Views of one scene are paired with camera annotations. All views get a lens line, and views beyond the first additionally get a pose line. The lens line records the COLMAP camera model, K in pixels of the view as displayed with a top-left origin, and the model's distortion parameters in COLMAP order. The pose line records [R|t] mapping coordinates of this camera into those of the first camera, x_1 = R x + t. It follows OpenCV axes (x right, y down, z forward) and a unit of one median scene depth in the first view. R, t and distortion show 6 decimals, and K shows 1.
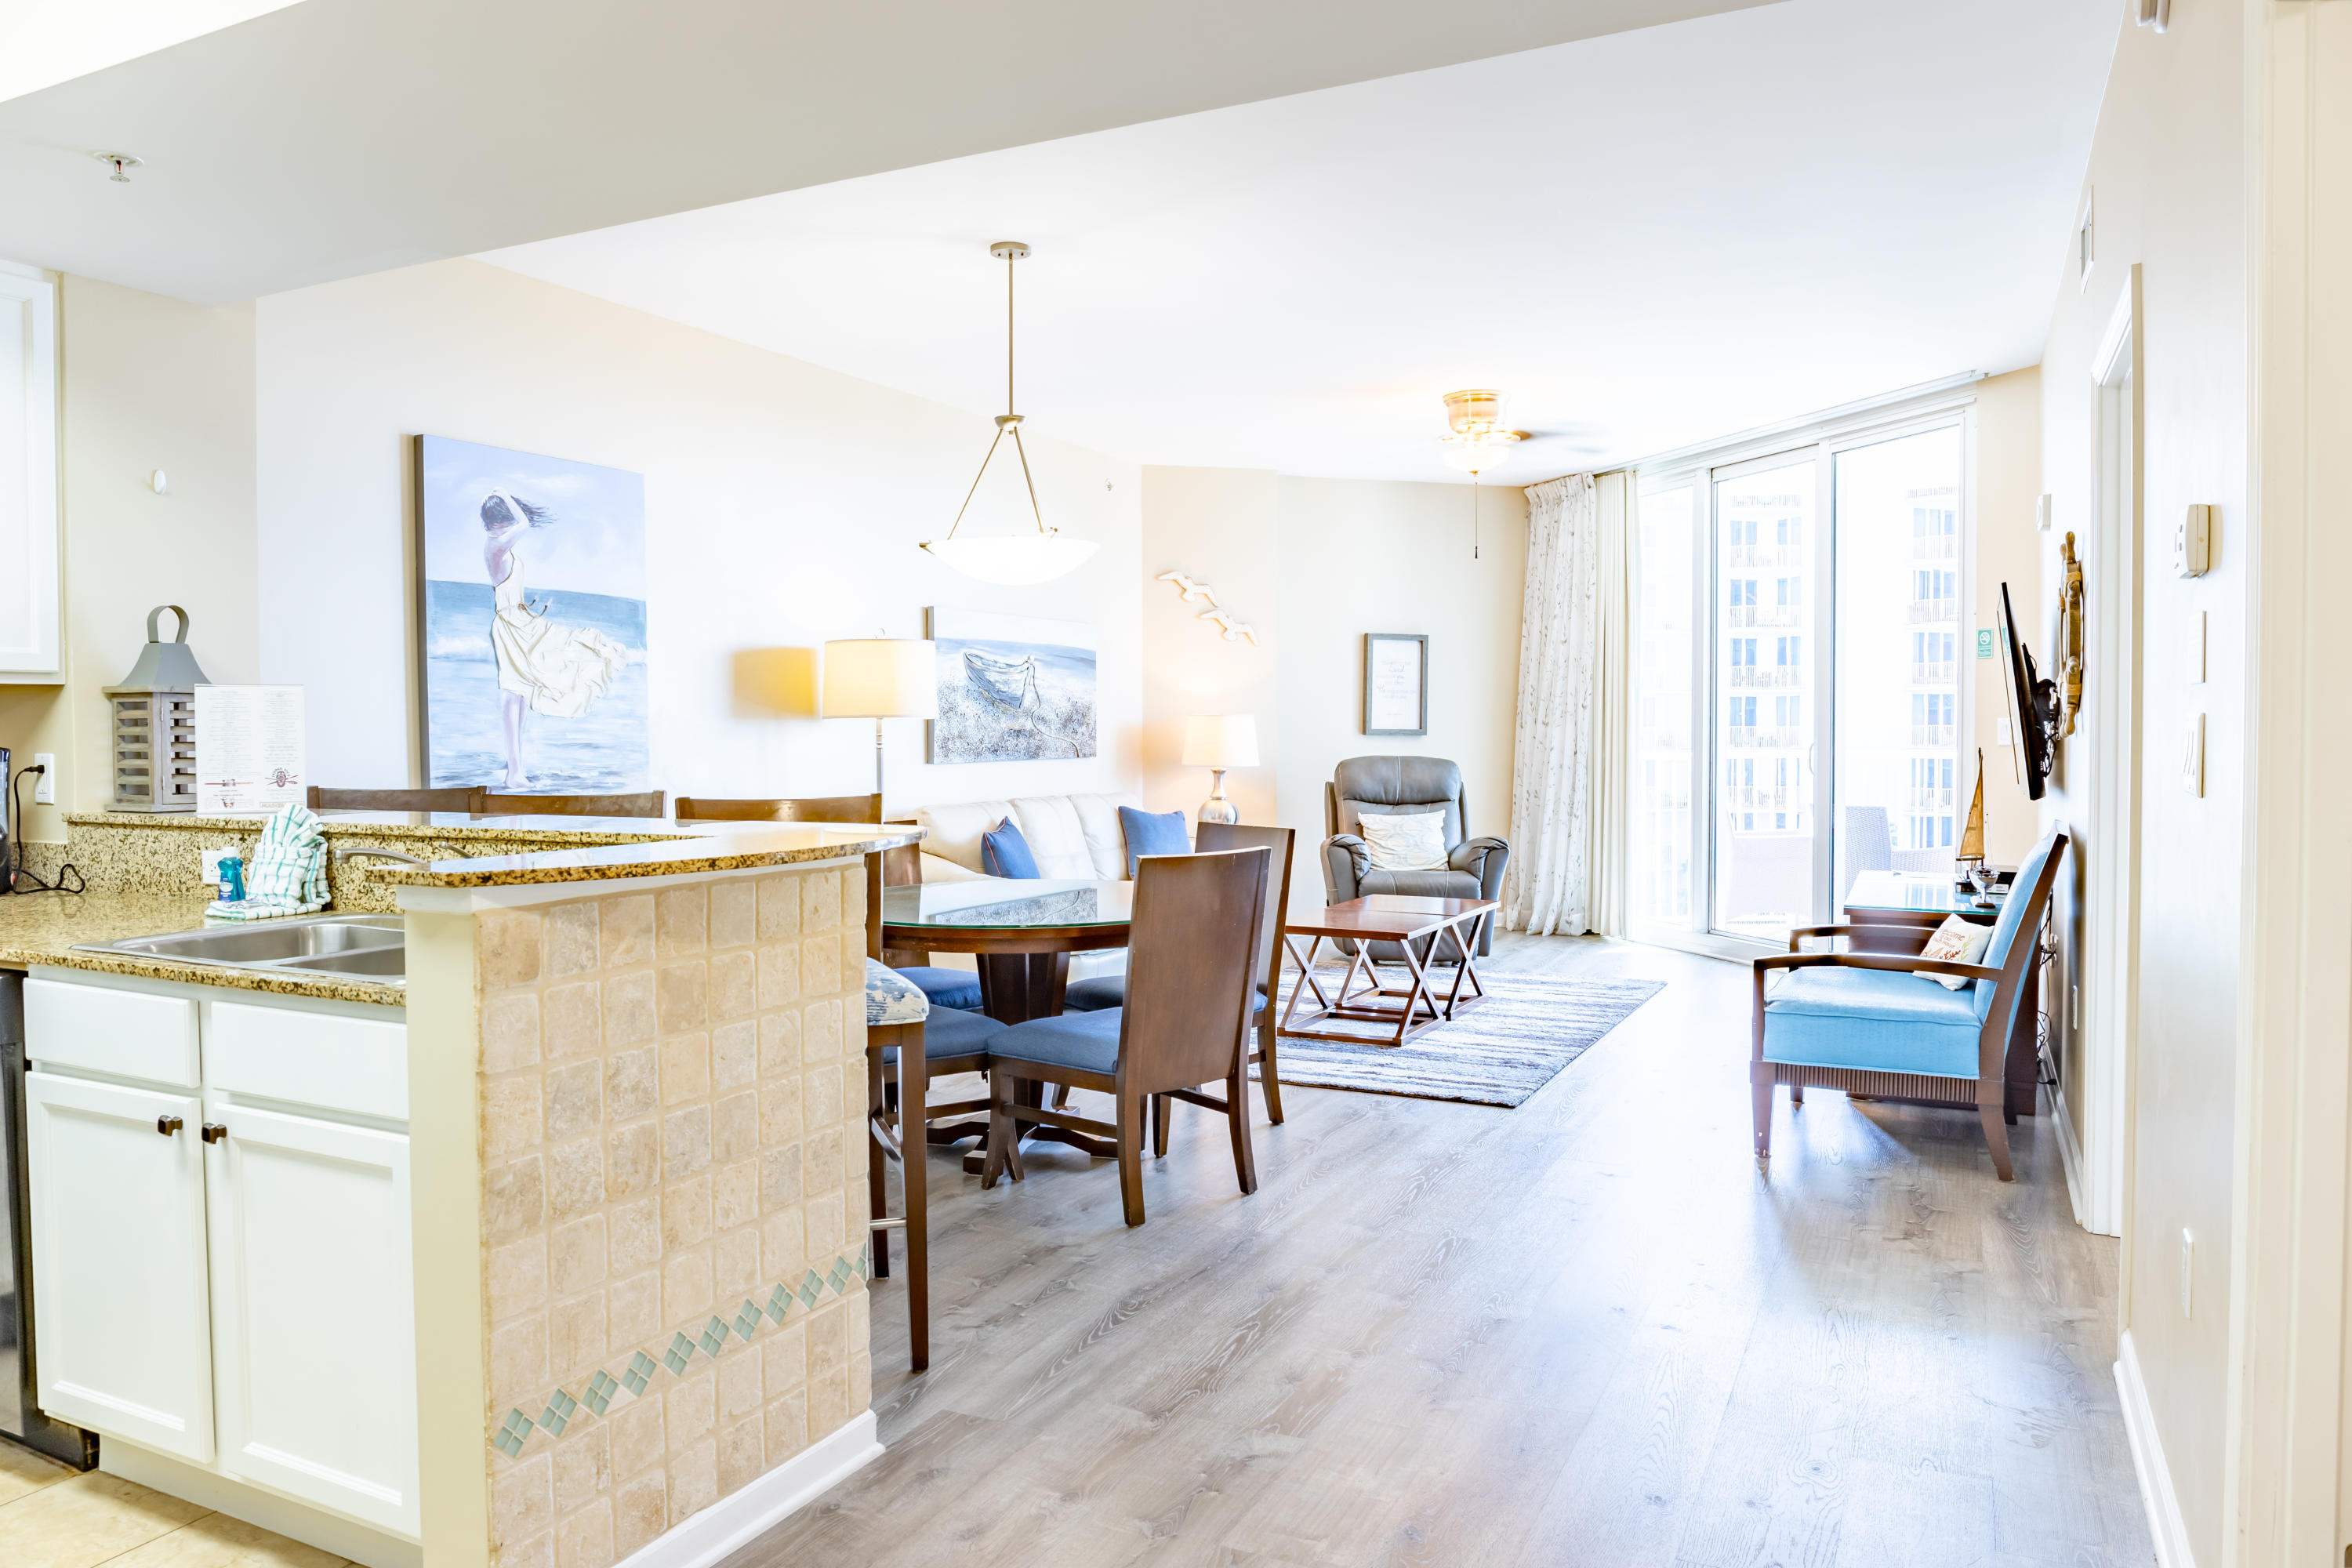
lens RADIAL K [[1592.8, 0, 1172.0], [0, 1592.8, 781.0], [0, 0, 1]] dist [-0.005807, -0.037258]
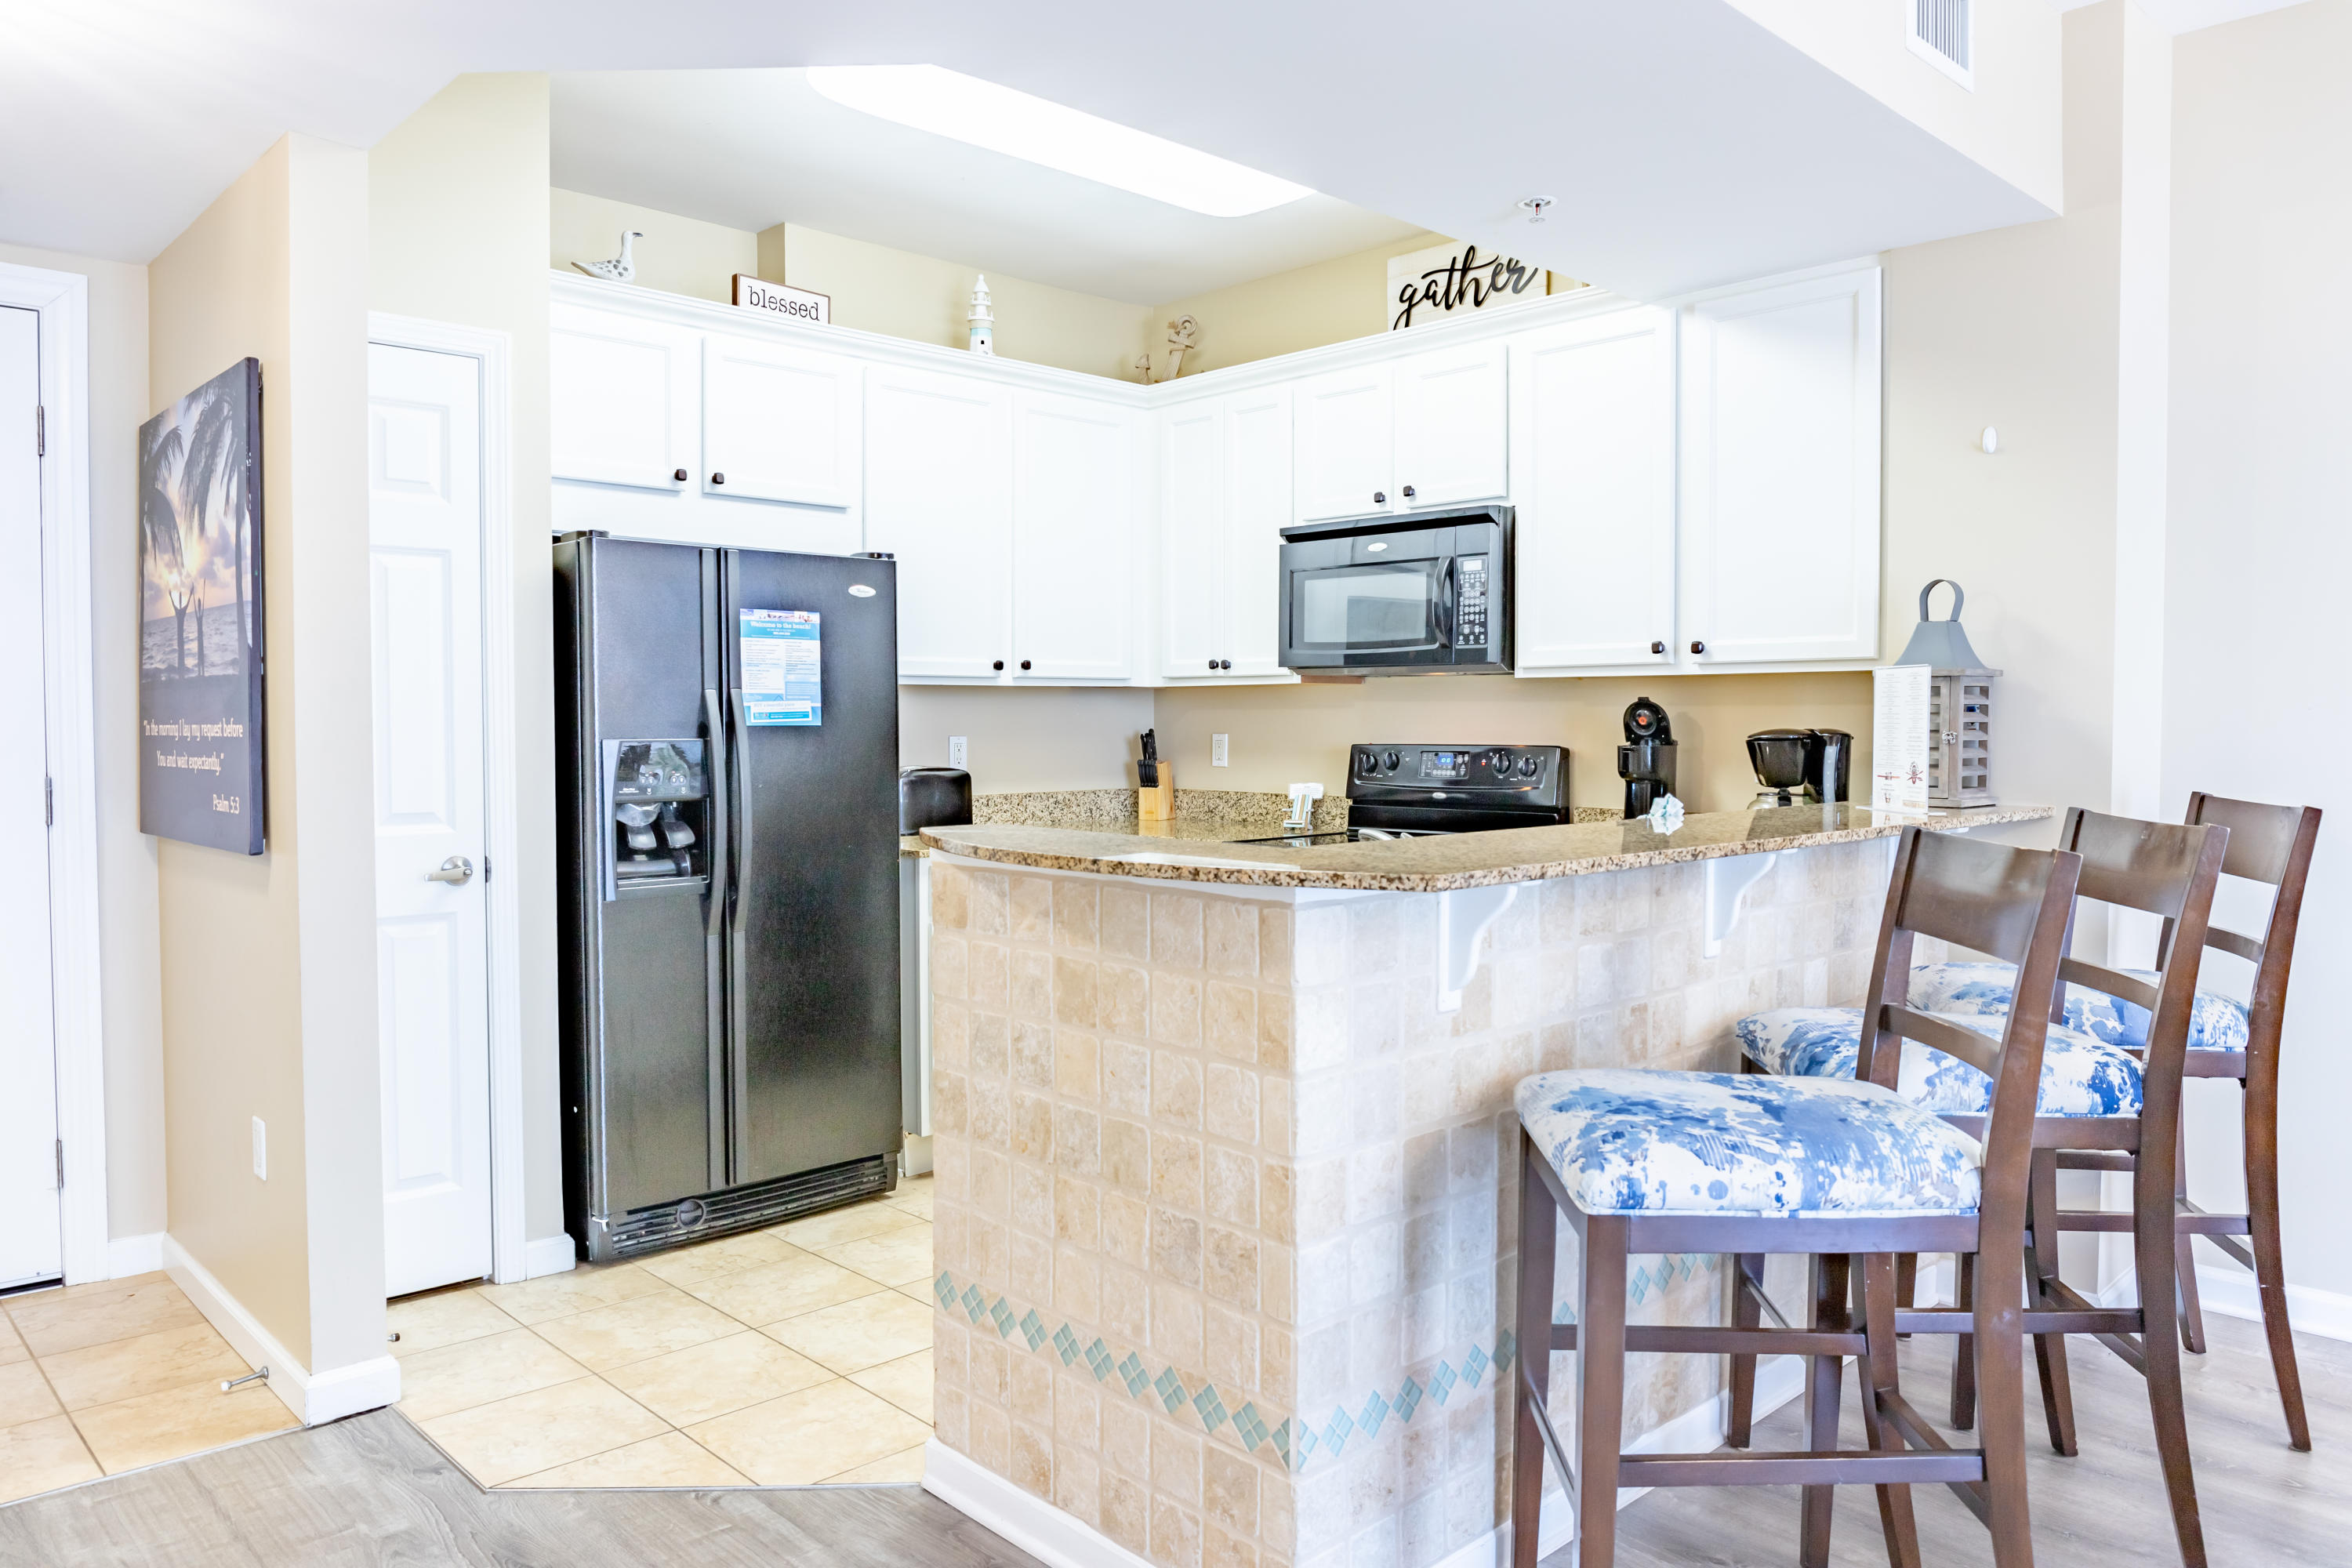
lens RADIAL K [[1615.1, 0, 1179.3], [0, 1615.1, 781.5], [0, 0, 1]] dist [-0.019120, -0.016579]
pose [[-0.344435, 0.041578, -0.937889, 0.182696], [-0.030963, 0.997972, 0.055612, -0.015553], [0.938299, 0.048195, -0.342450, 0.425142]]
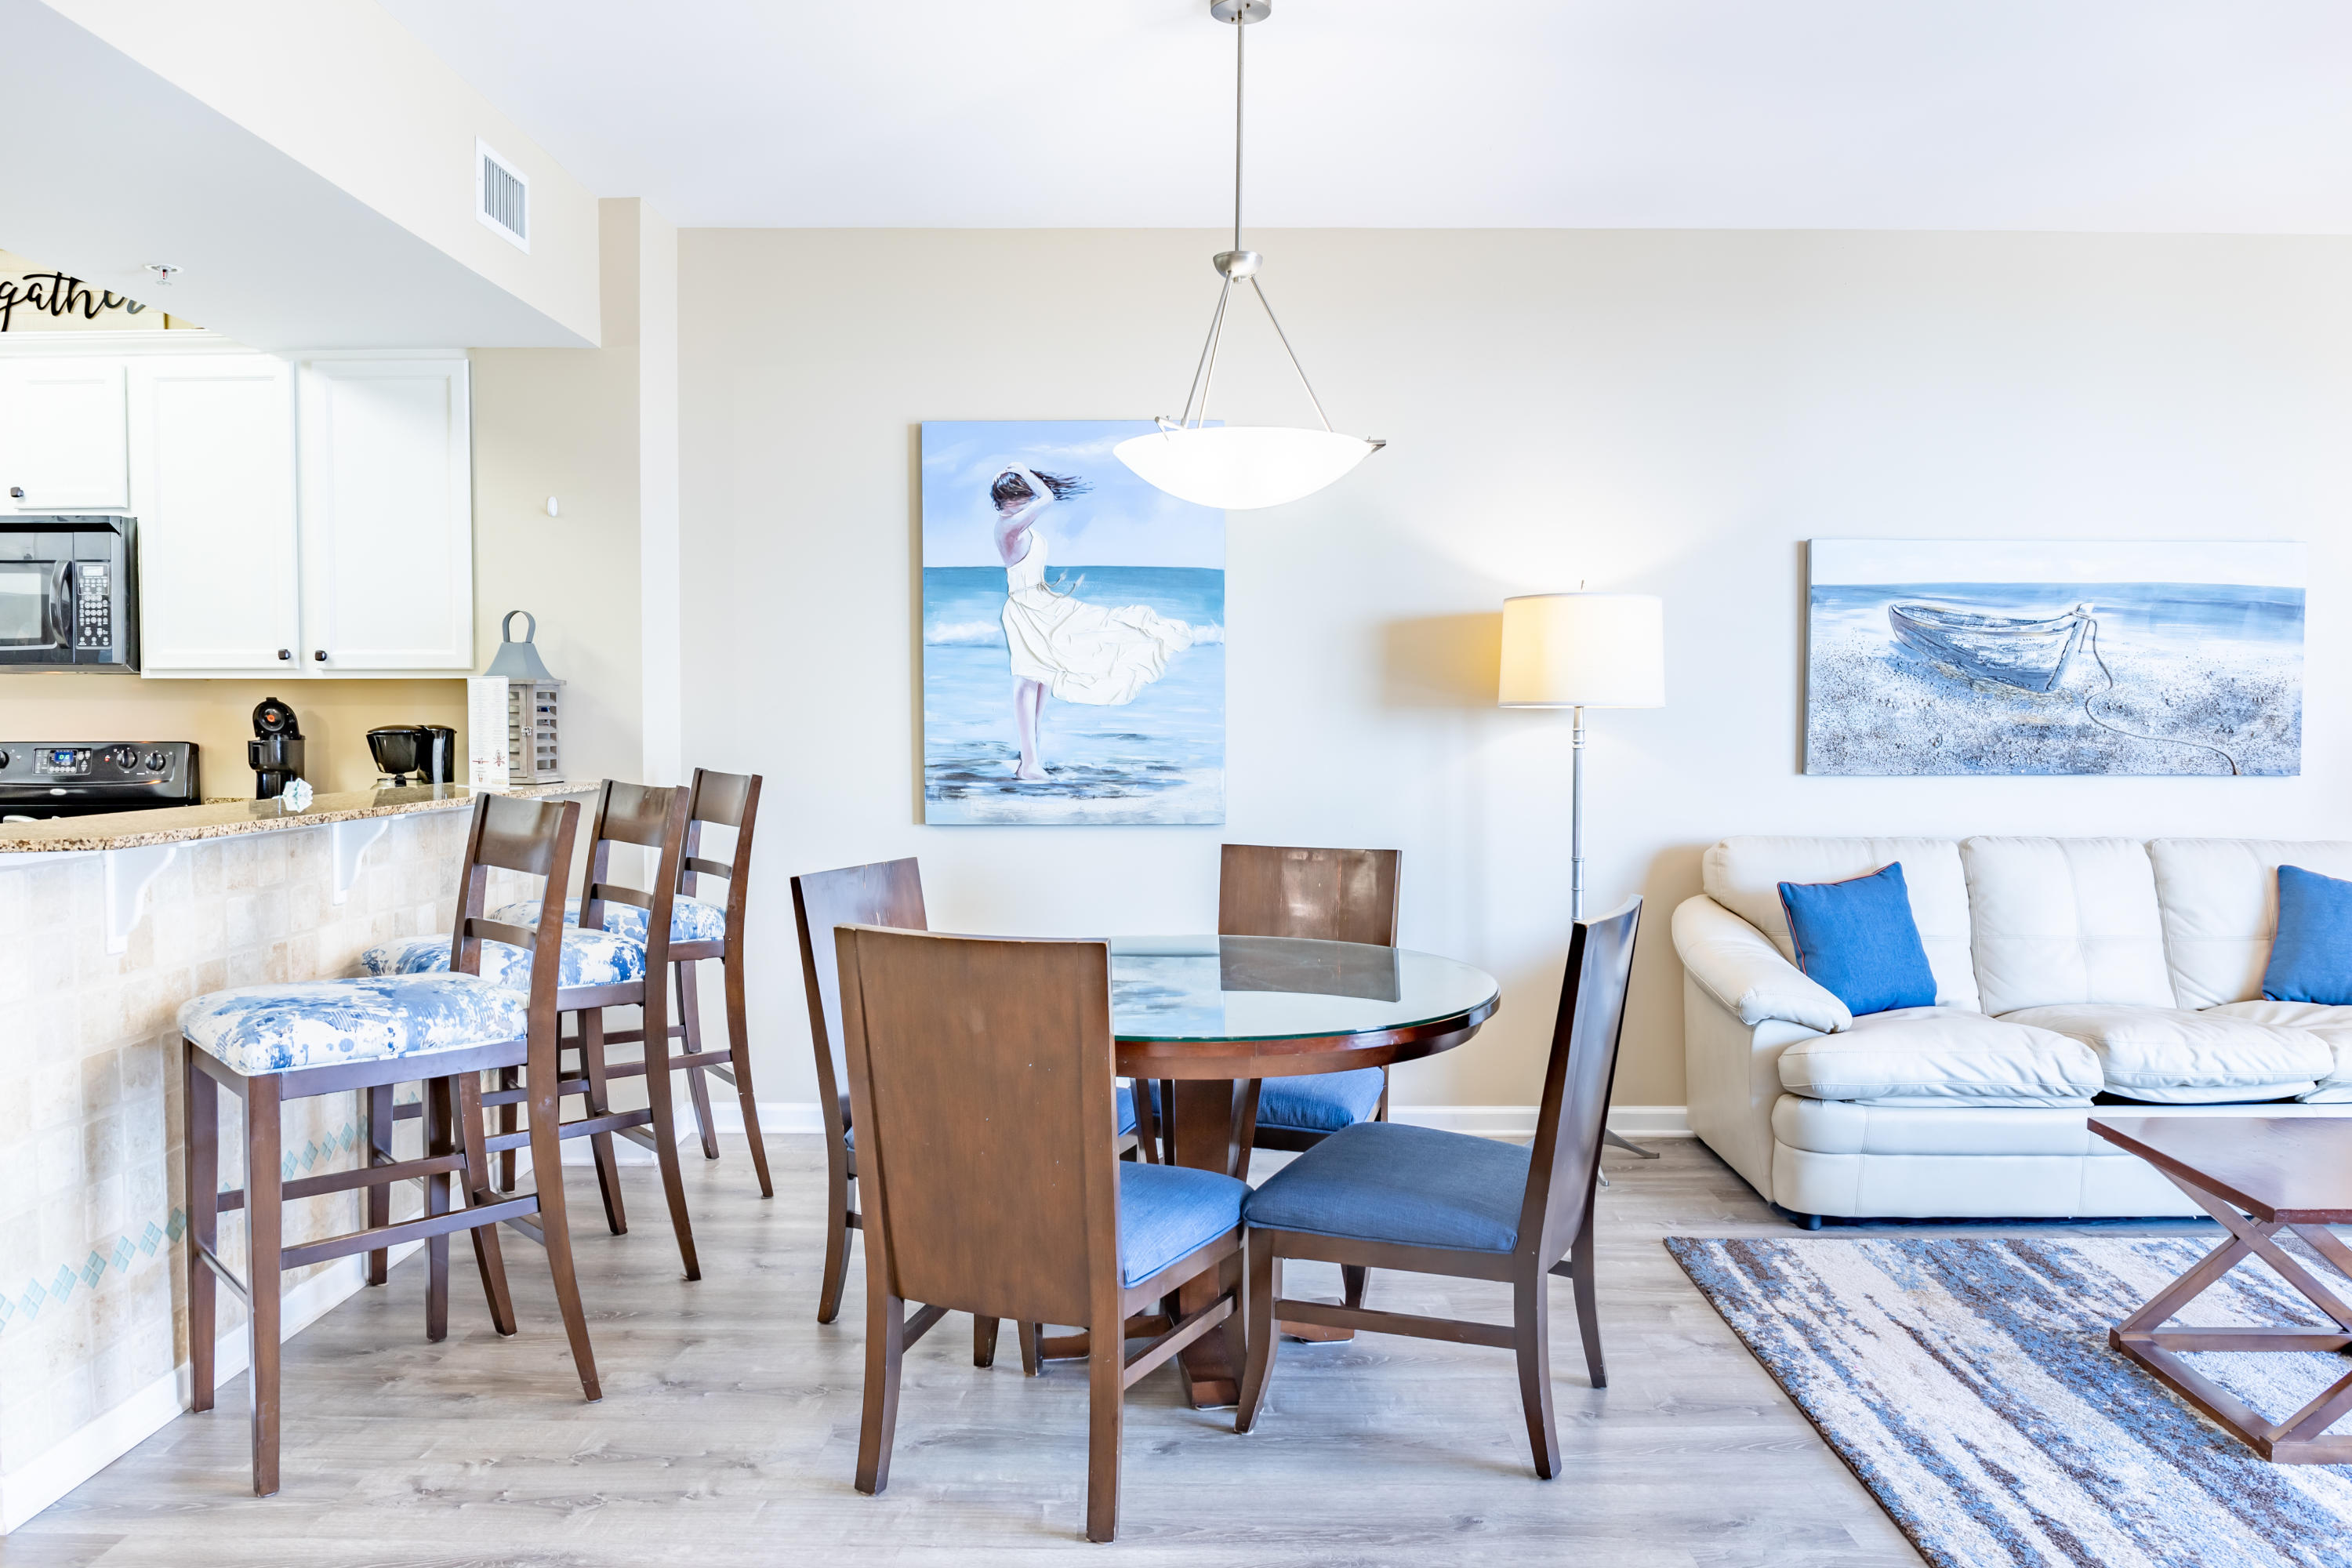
lens RADIAL K [[1615.1, 0, 1179.3], [0, 1615.1, 781.5], [0, 0, 1]] dist [-0.019120, -0.016579]
pose [[0.432471, 0.042944, -0.900625, 0.319204], [-0.035868, 0.998894, 0.030406, -0.017522], [0.900934, 0.019154, 0.433533, 0.432066]]
